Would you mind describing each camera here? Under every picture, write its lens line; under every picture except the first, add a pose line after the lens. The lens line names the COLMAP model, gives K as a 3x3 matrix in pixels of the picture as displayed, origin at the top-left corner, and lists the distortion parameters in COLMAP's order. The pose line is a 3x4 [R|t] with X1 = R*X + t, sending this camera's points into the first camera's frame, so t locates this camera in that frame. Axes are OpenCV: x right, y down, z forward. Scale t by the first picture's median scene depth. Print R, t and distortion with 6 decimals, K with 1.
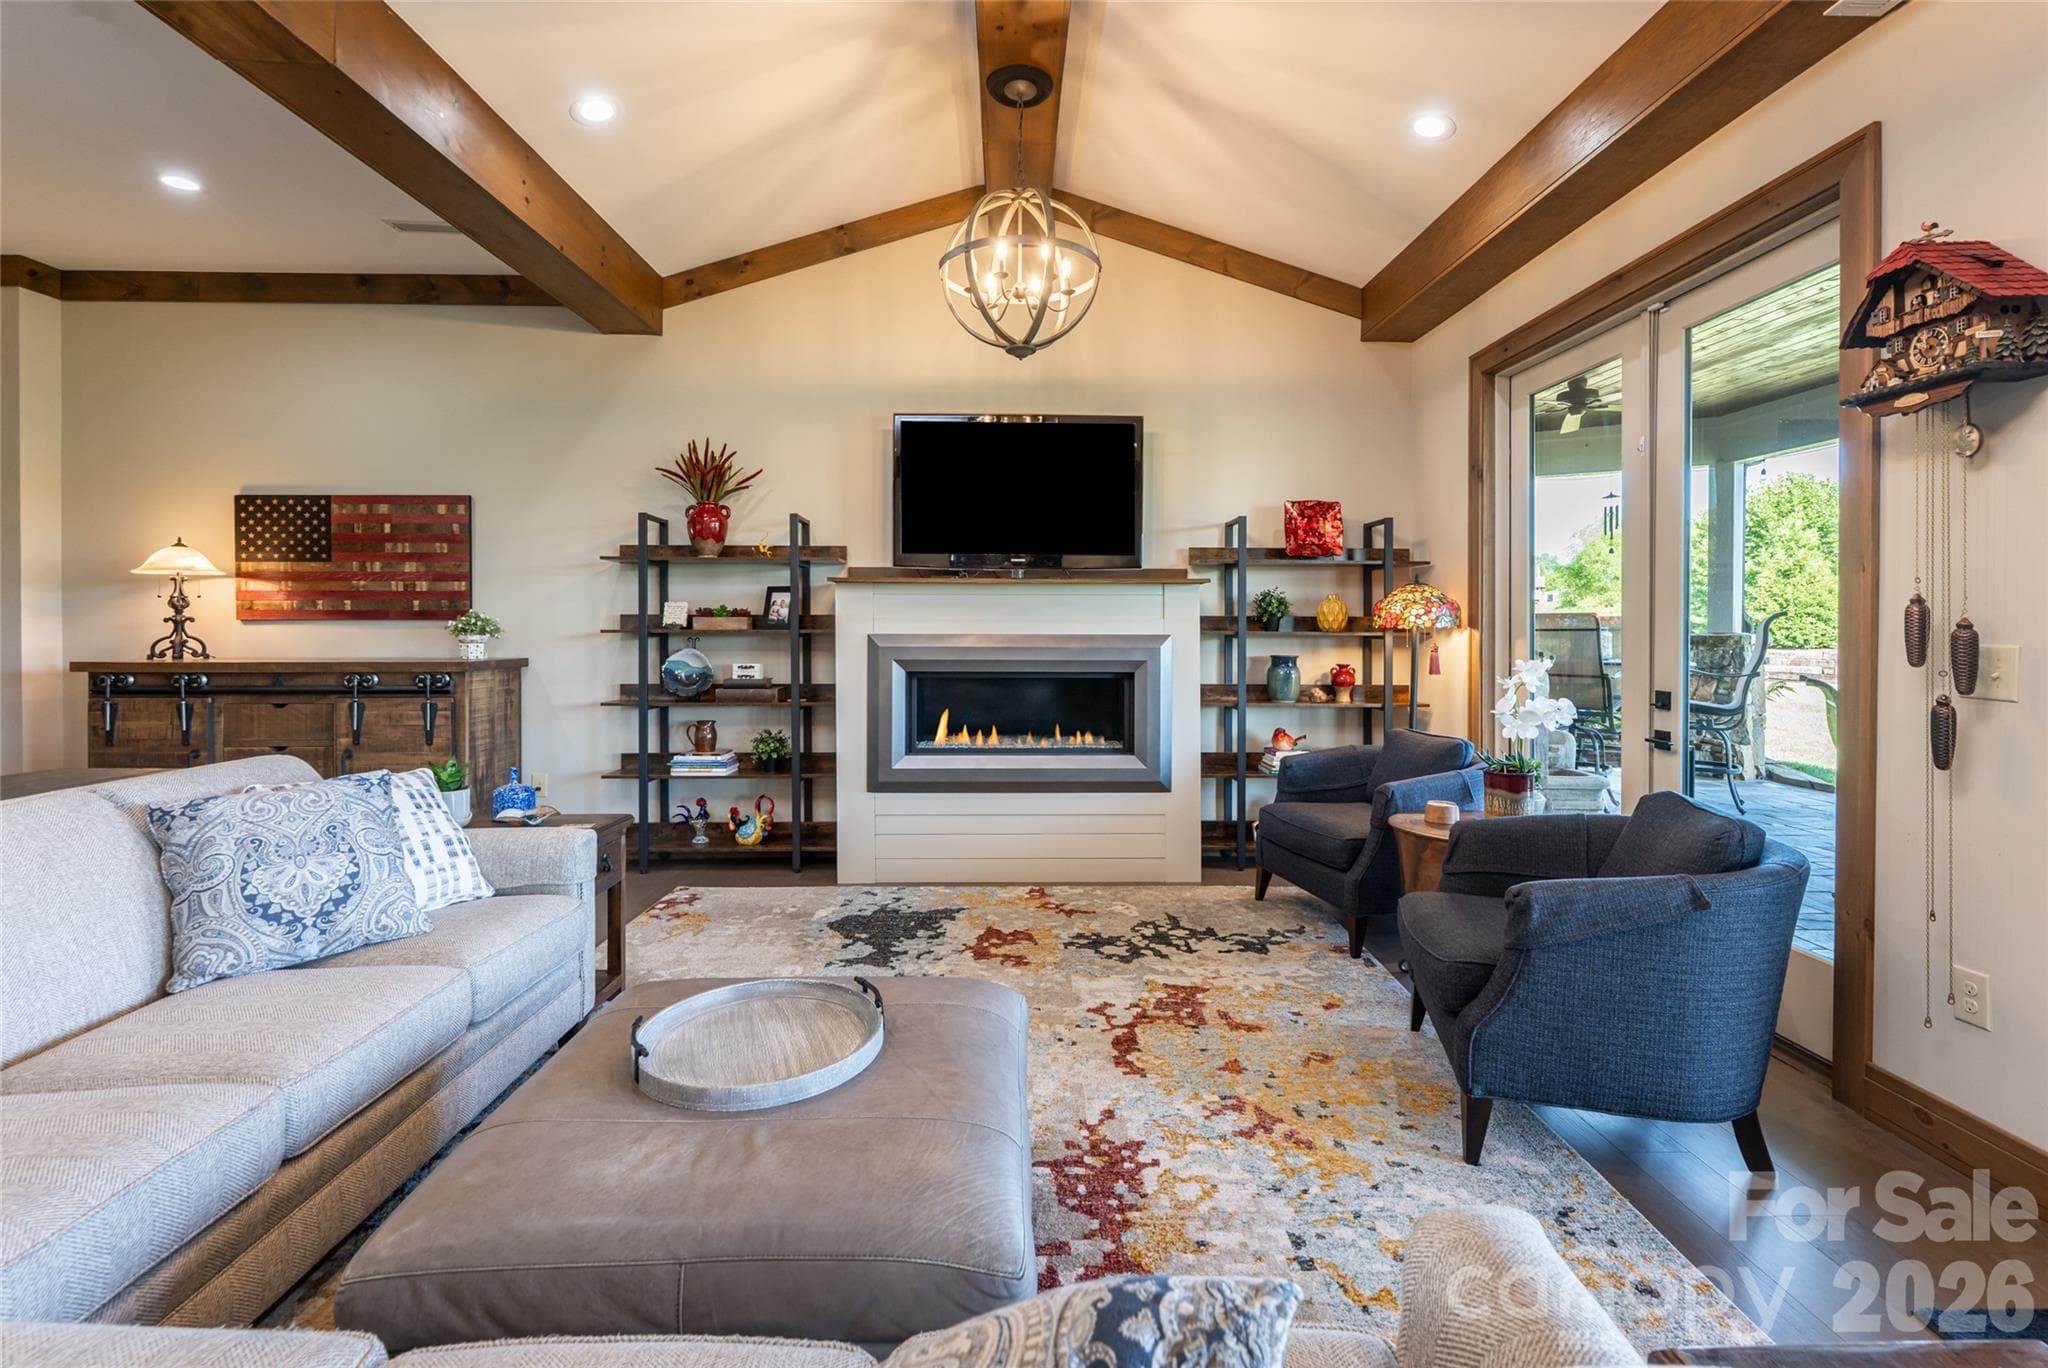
lens RADIAL K [[927.6, 0, 1030.9], [0, 927.6, 634.6], [0, 0, 1]] dist [-0.000823, -0.000142]
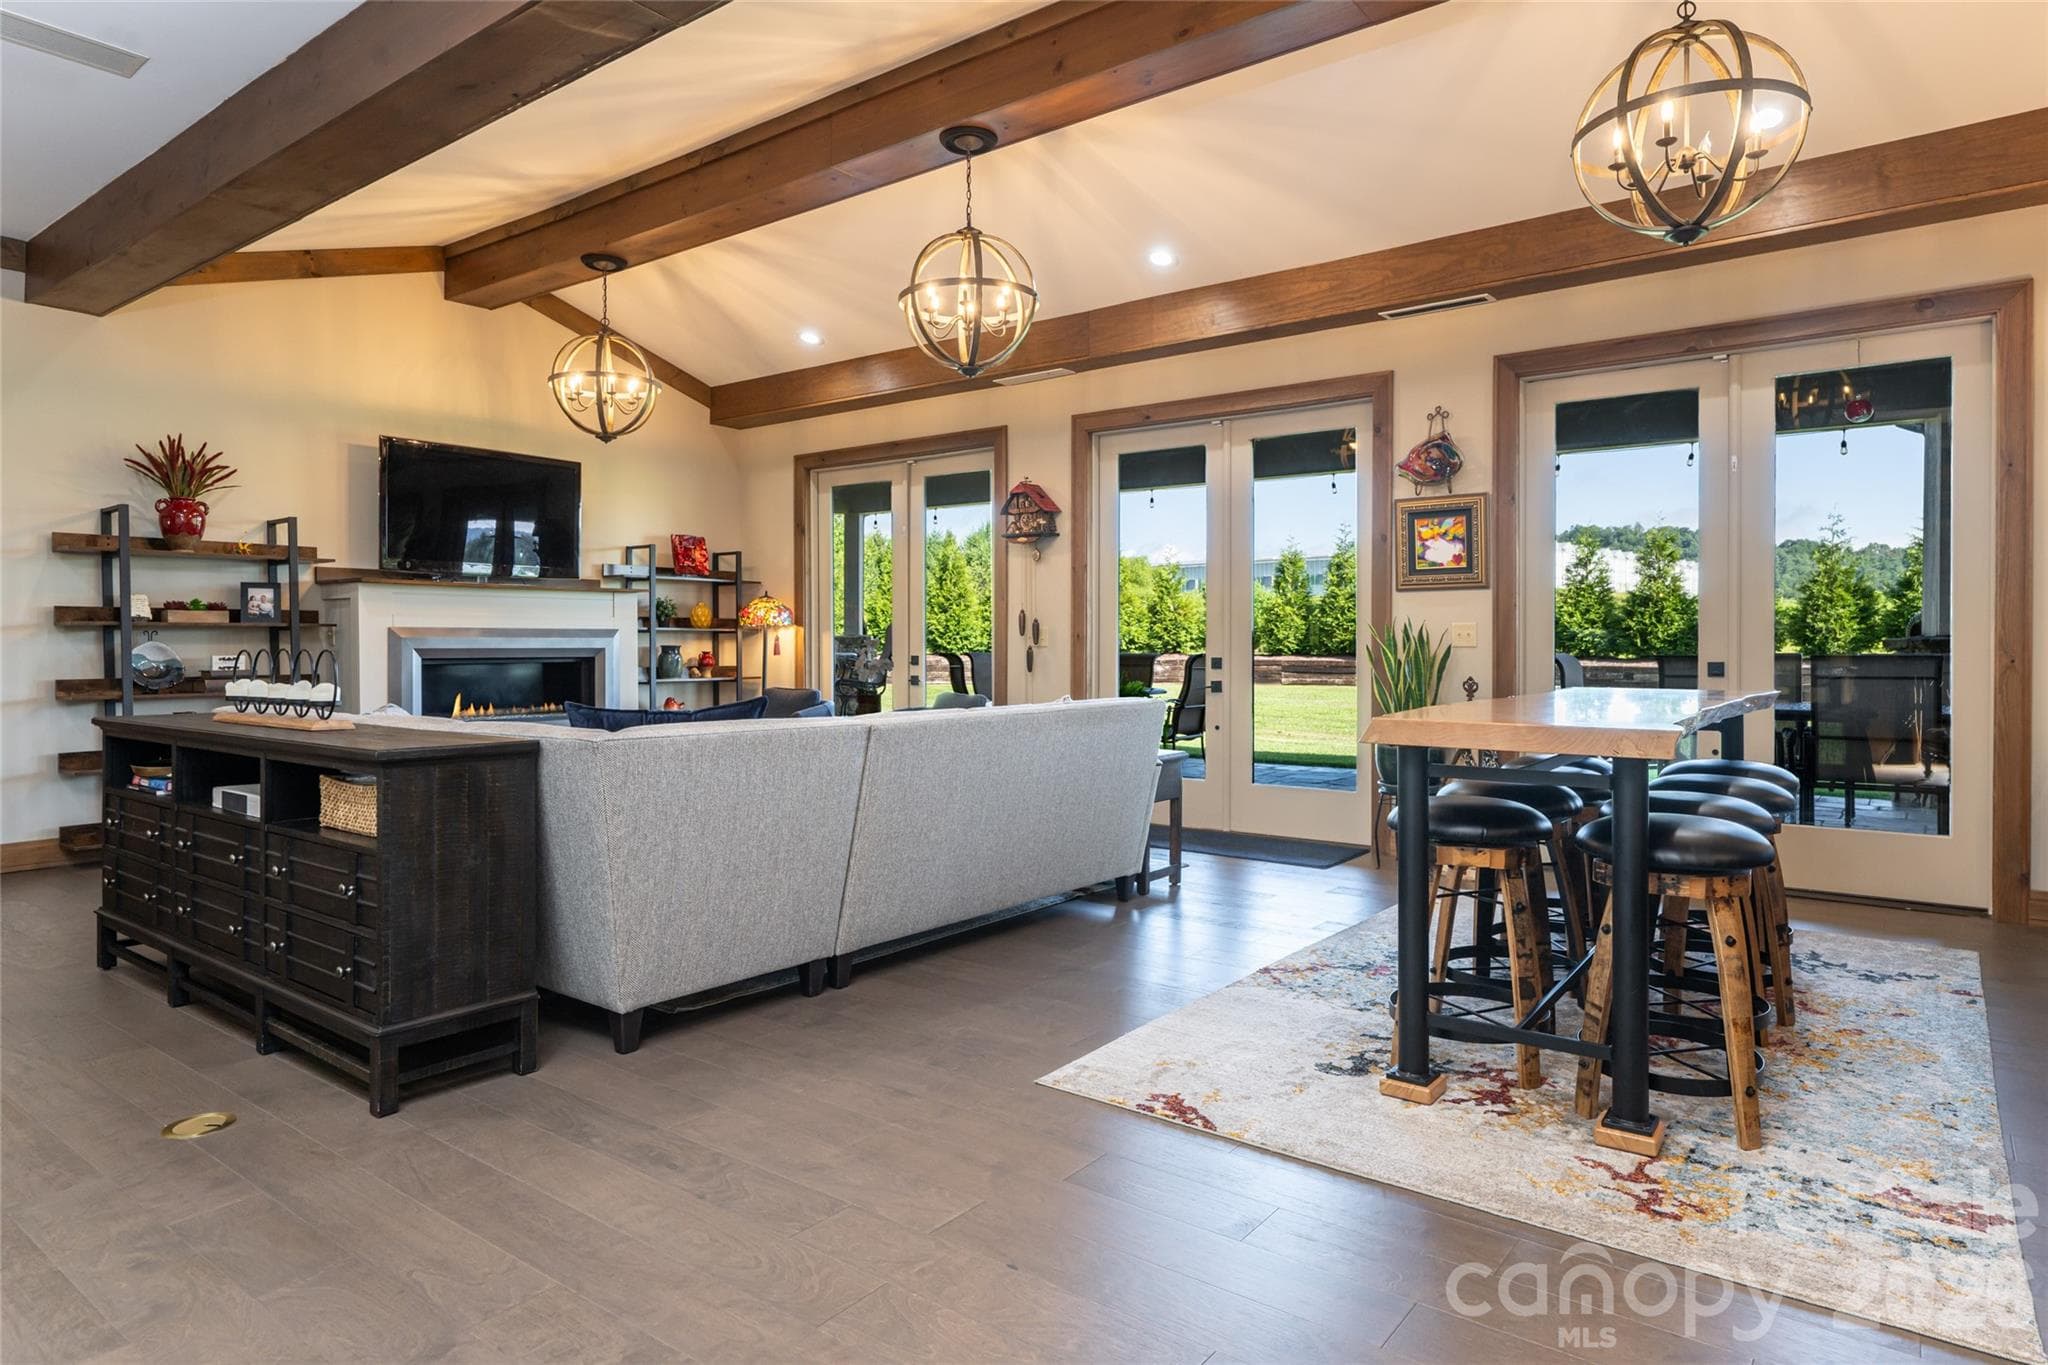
lens RADIAL K [[1194.4, 0, 1024.0], [0, 1194.4, 682.5], [0, 0, 1]] dist [0.004990, 0.000128]
pose [[0.633136, -0.030097, 0.773455, -0.783775], [0.009021, 0.999463, 0.031506, 0.027203], [-0.773988, -0.012971, 0.633068, -0.547571]]
